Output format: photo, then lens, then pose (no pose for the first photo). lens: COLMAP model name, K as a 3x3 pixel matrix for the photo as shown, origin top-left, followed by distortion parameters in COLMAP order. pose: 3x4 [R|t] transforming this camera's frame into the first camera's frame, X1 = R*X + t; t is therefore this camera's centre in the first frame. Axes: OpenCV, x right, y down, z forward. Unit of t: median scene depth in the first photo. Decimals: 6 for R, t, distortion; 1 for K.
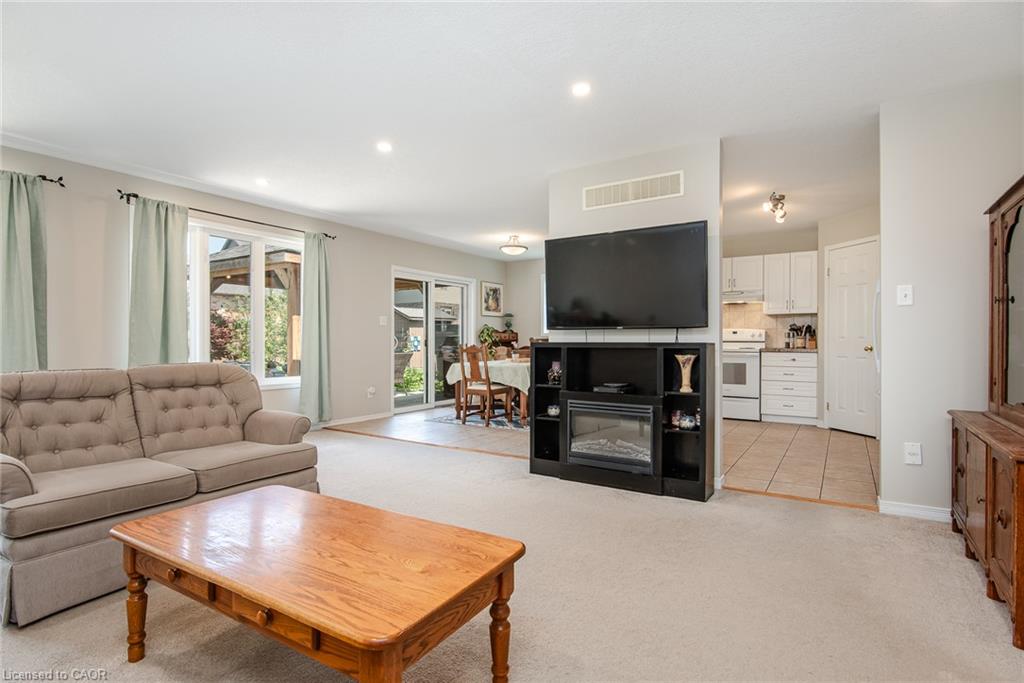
lens RADIAL K [[512.7, 0, 509.4], [0, 512.7, 340.8], [0, 0, 1]] dist [-0.007486, 0.000421]
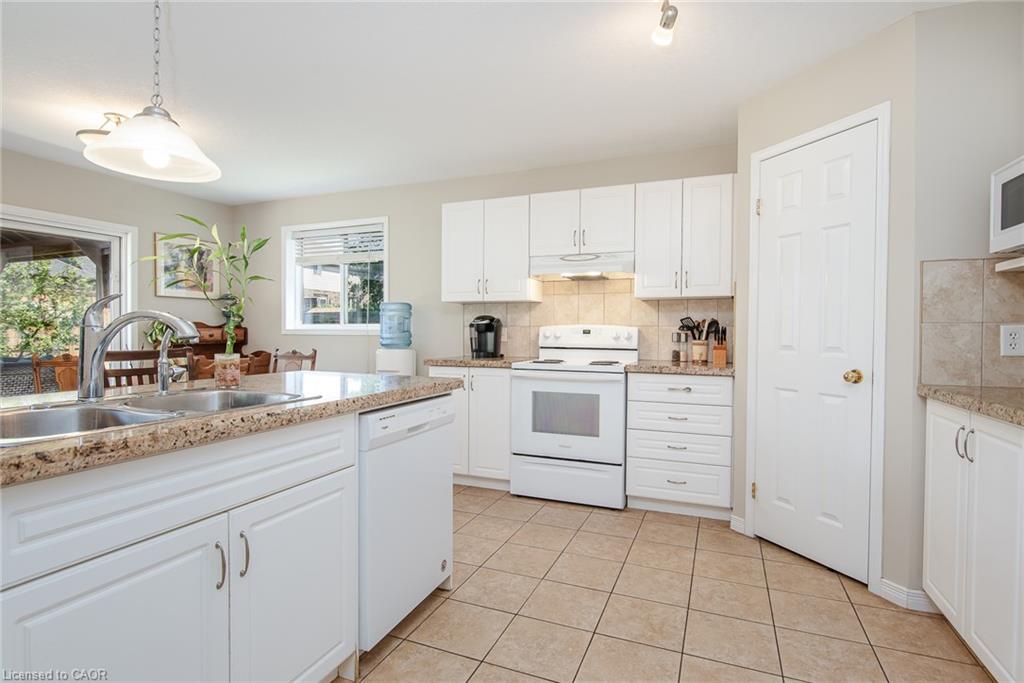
lens RADIAL K [[512.7, 0, 509.9], [0, 512.7, 342.6], [0, 0, 1]] dist [-0.007486, 0.000421]
pose [[0.982742, 0.000600, 0.184979, 0.297369], [-0.004399, 0.999788, 0.020126, -0.017626], [-0.184928, -0.020593, 0.982536, 0.549922]]
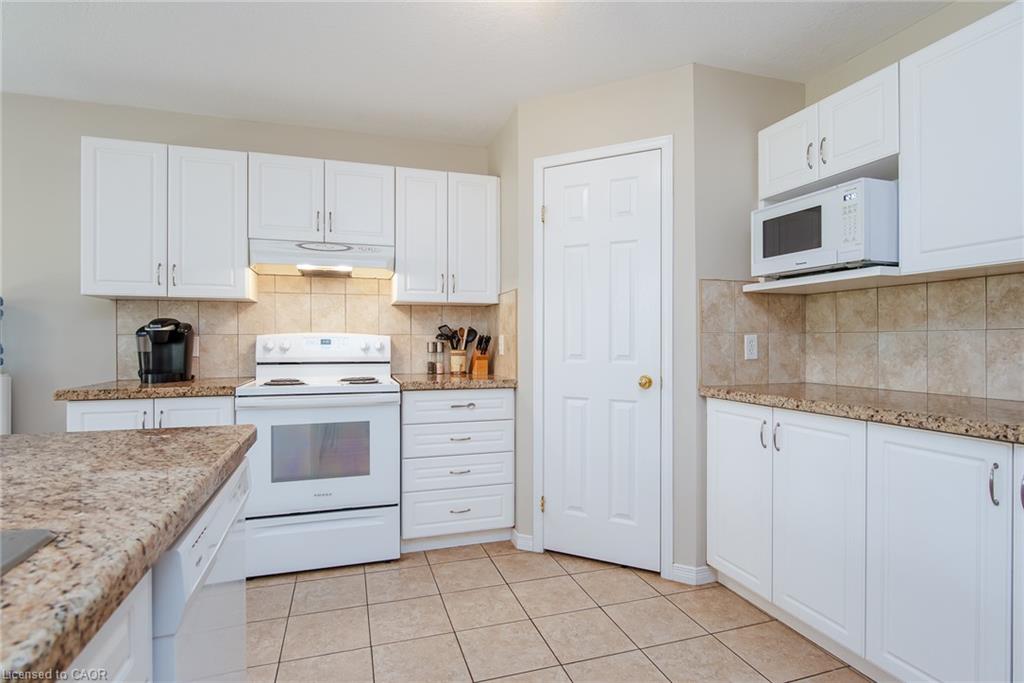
lens RADIAL K [[512.7, 0, 510.9], [0, 512.7, 342.0], [0, 0, 1]] dist [-0.007486, 0.000421]
pose [[0.629501, -0.002981, 0.776994, 0.233721], [0.002068, 0.999996, 0.002162, -0.019162], [-0.776997, 0.000246, 0.629504, 0.696226]]
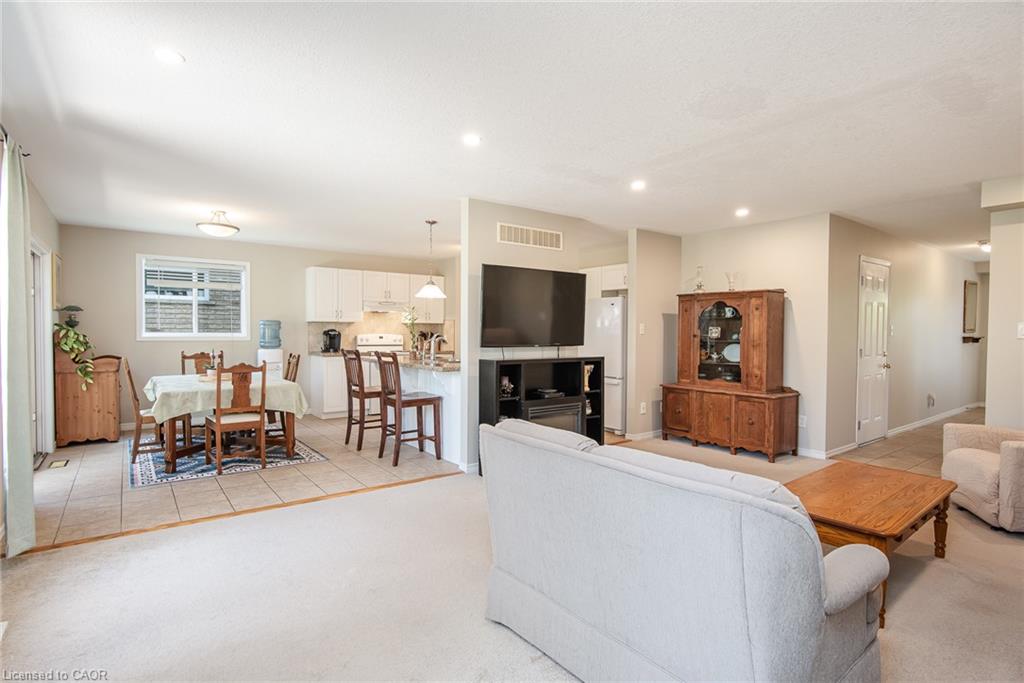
lens RADIAL K [[512.7, 0, 510.0], [0, 512.7, 342.5], [0, 0, 1]] dist [-0.007486, 0.000421]
pose [[0.341861, -0.019737, 0.939543, -0.611892], [-0.007118, 0.999696, 0.023591, -0.038842], [-0.939724, -0.014753, 0.341616, 0.387459]]
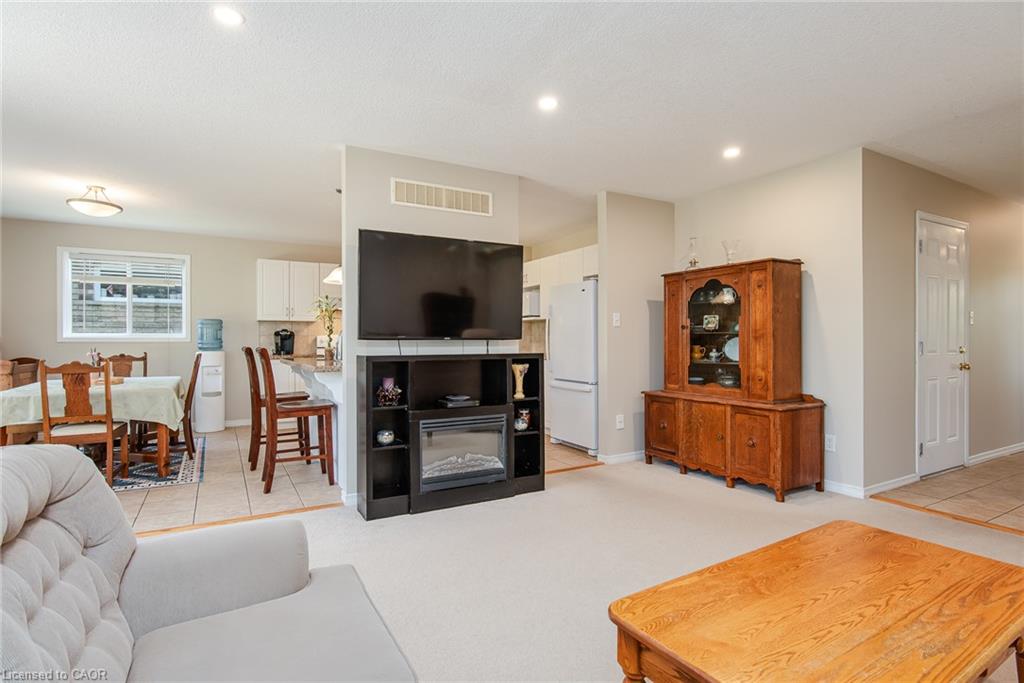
lens RADIAL K [[512.7, 0, 510.5], [0, 512.7, 342.6], [0, 0, 1]] dist [-0.007486, 0.000421]
pose [[0.454945, -0.004142, 0.890510, -0.360403], [0.002399, 0.999991, 0.003426, -0.012949], [-0.890516, 0.000577, 0.454951, 0.281318]]
